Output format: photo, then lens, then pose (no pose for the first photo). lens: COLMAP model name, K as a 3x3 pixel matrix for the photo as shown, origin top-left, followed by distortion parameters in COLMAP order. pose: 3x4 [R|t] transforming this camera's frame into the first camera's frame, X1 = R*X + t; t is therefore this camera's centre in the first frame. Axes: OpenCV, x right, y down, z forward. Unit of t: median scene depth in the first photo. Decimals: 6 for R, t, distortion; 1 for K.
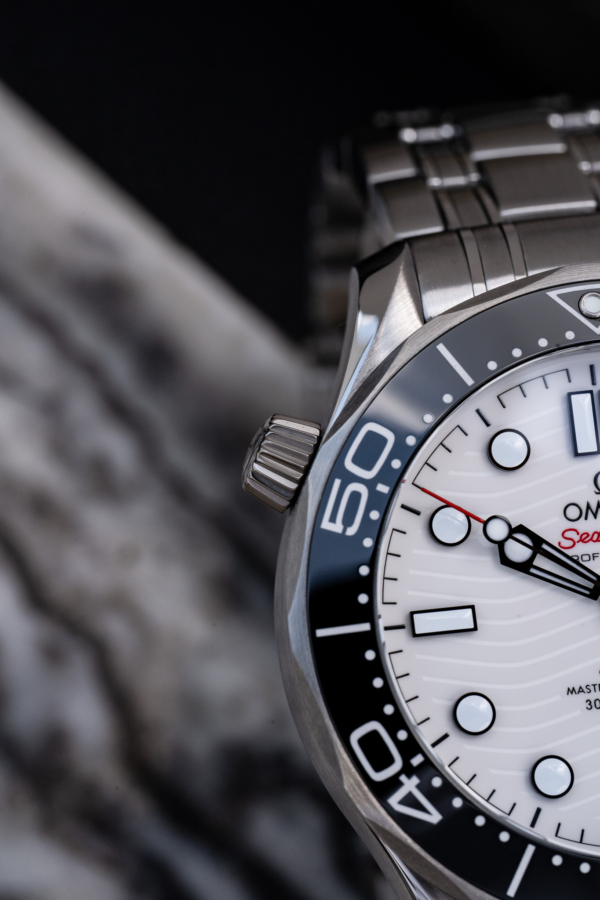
lens RADIAL K [[4877.4, 0, 300.0], [0, 4877.4, 450.0], [0, 0, 1]] dist [1.866352, -17.448835]
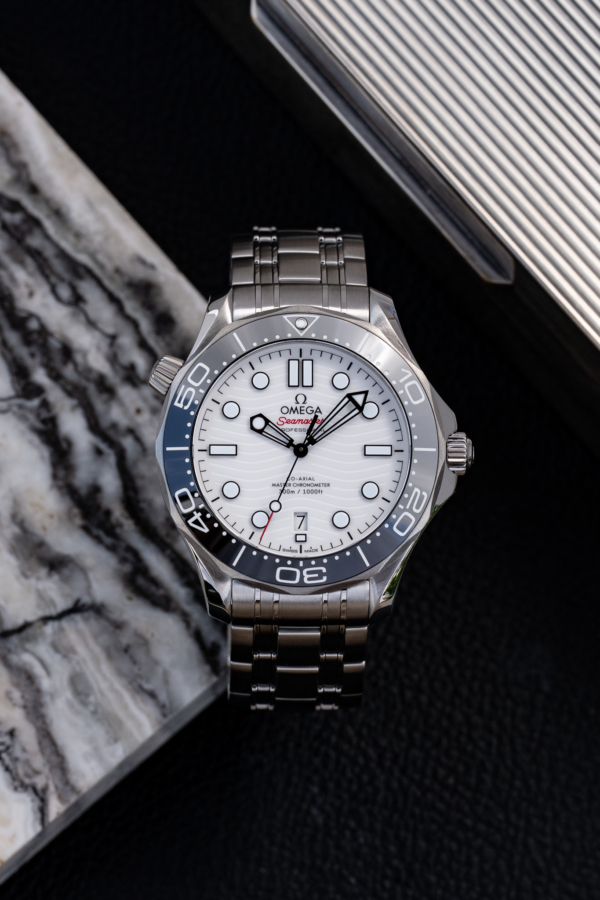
lens RADIAL K [[4061.2, 0, 300.0], [0, 4061.2, 450.0], [0, 0, 1]] dist [-0.215872, 3.936760]
pose [[0.988799, 0.110728, -0.100079, 0.261892], [-0.108212, 0.993668, 0.030240, -0.028153], [0.102794, -0.019071, 0.994520, -0.939551]]
